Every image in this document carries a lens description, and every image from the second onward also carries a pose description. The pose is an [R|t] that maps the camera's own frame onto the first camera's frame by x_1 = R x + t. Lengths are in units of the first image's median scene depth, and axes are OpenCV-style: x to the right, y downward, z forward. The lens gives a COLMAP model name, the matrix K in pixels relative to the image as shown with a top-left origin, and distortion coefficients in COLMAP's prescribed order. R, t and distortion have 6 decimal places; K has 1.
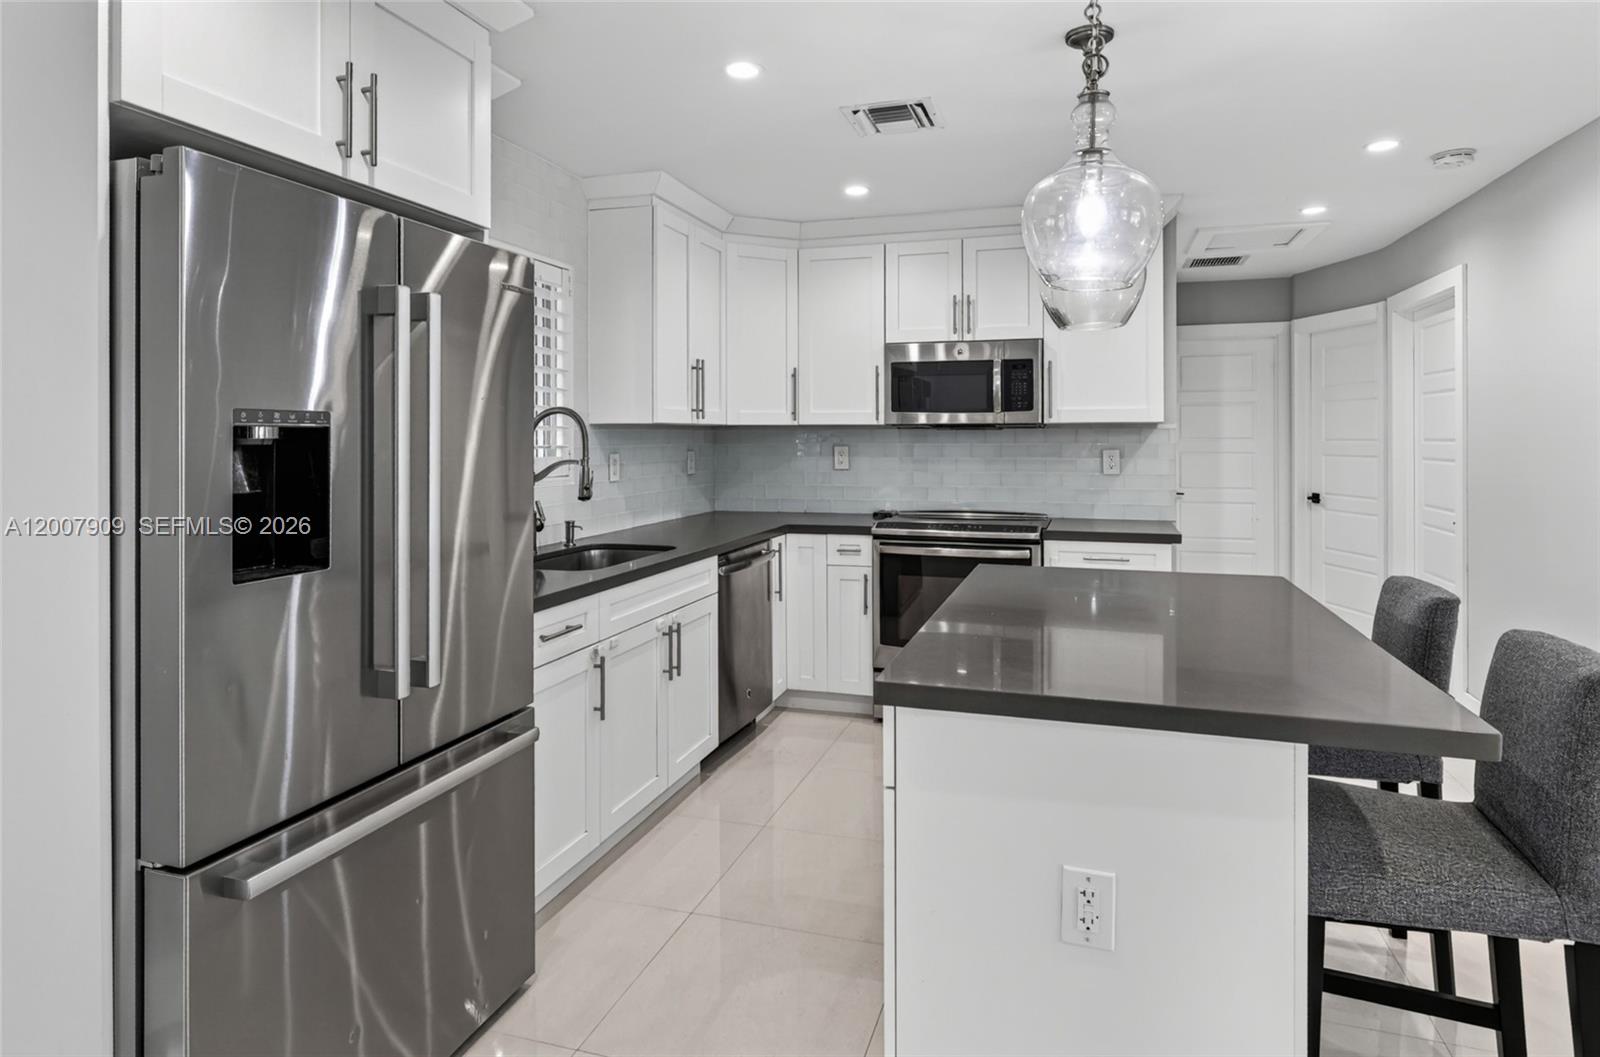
lens RADIAL K [[919.5, 0, 808.7], [0, 919.5, 441.2], [0, 0, 1]] dist [0.001621, 0.000569]
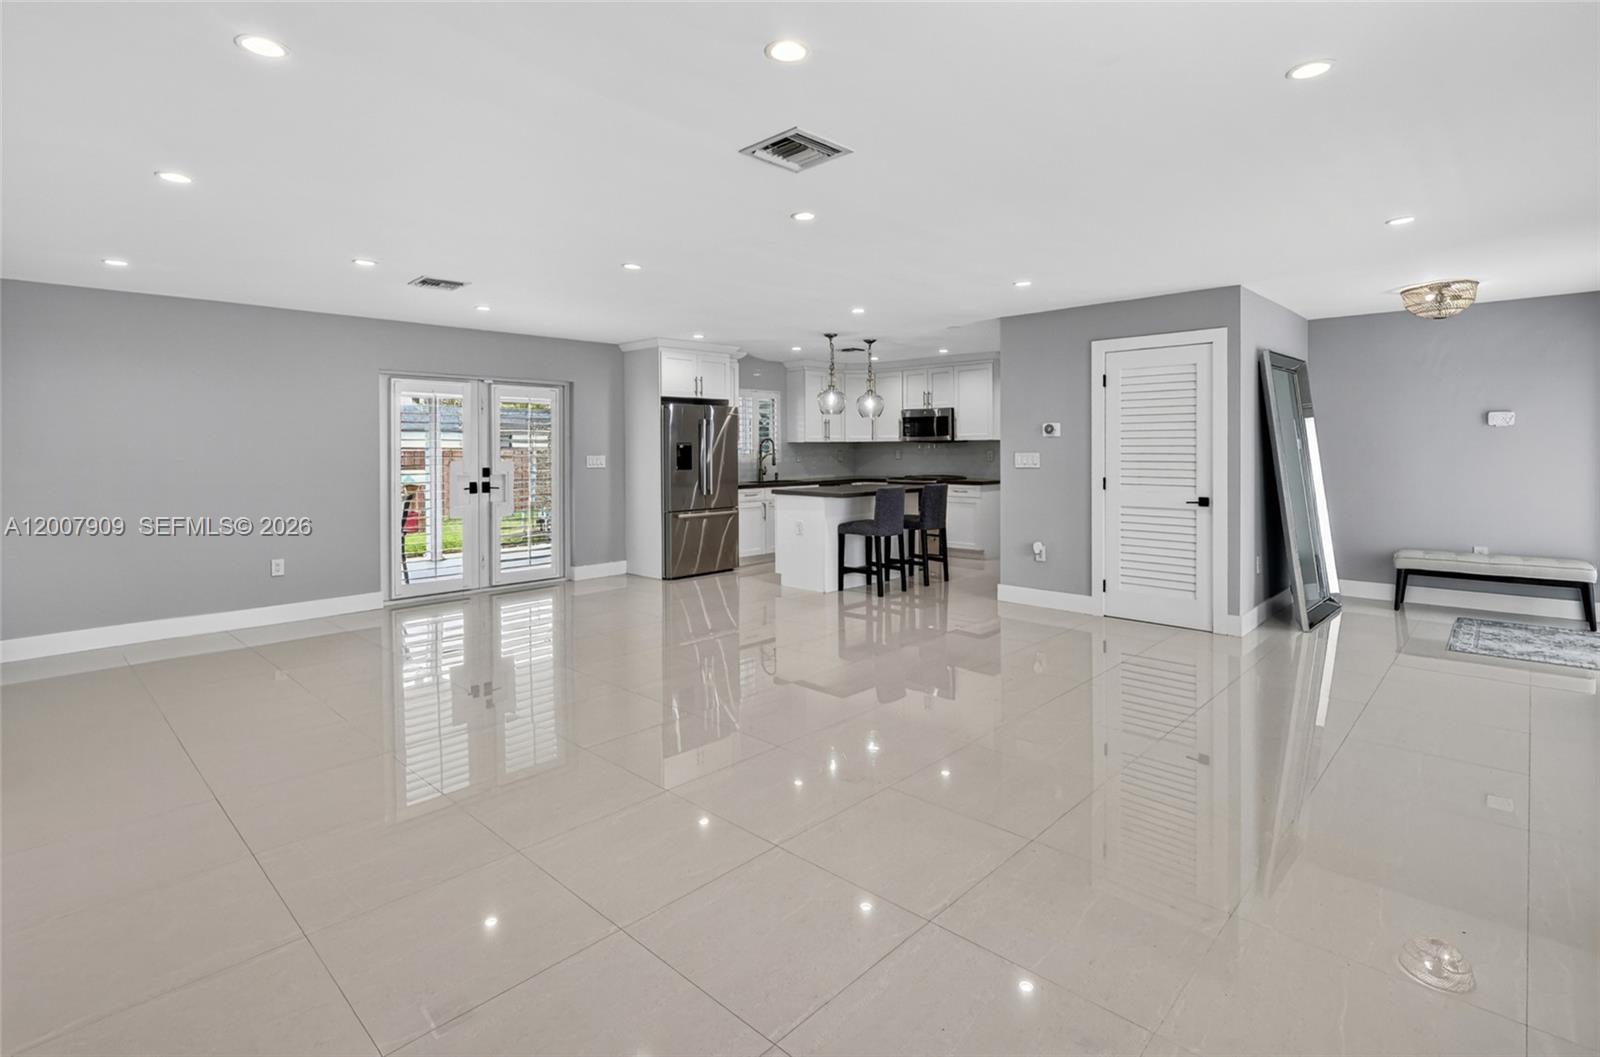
lens RADIAL K [[772.0, 0, 800.4], [0, 772.0, 462.3], [0, 0, 1]] dist [0.001140, 0.000235]
pose [[0.893292, 0.003597, -0.449463, 0.848339], [0.004159, 0.999859, 0.016268, 0.004178], [0.449459, -0.016401, 0.893151, -1.131716]]
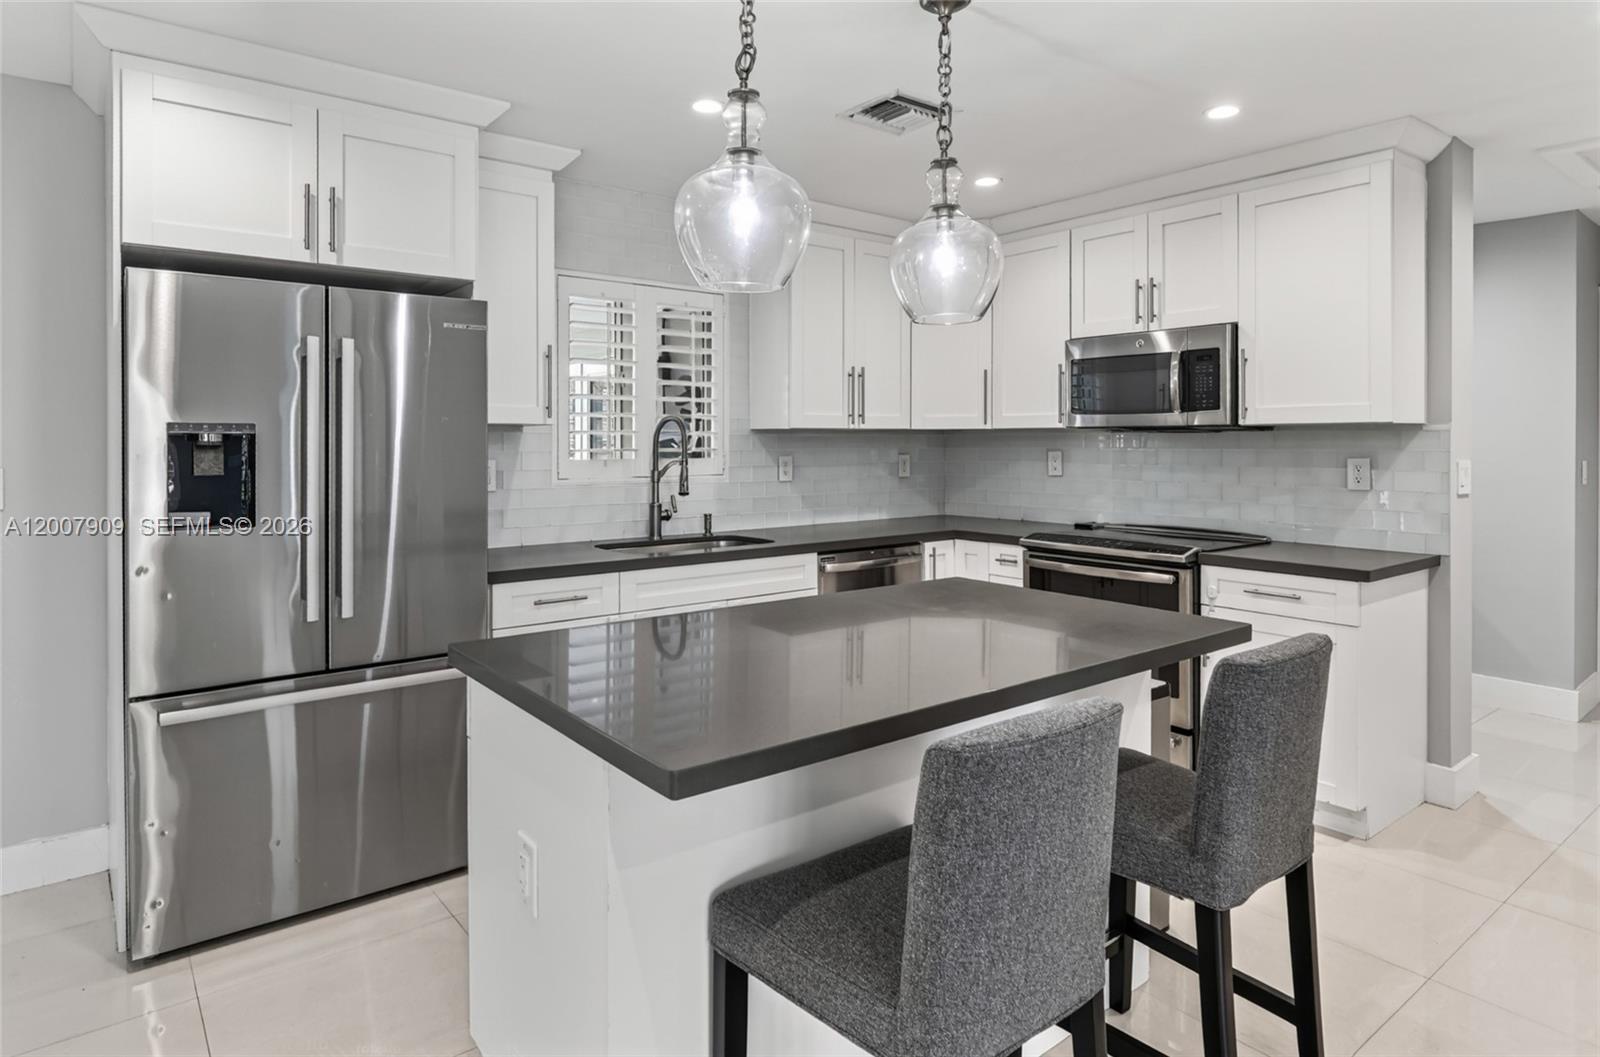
lens RADIAL K [[919.5, 0, 808.7], [0, 919.5, 441.2], [0, 0, 1]] dist [0.001621, 0.000569]
pose [[0.828936, 0.002257, -0.559339, 0.402002], [-0.004171, 0.999989, -0.002146, -0.001605], [0.559328, 0.004111, 0.828936, 0.099820]]
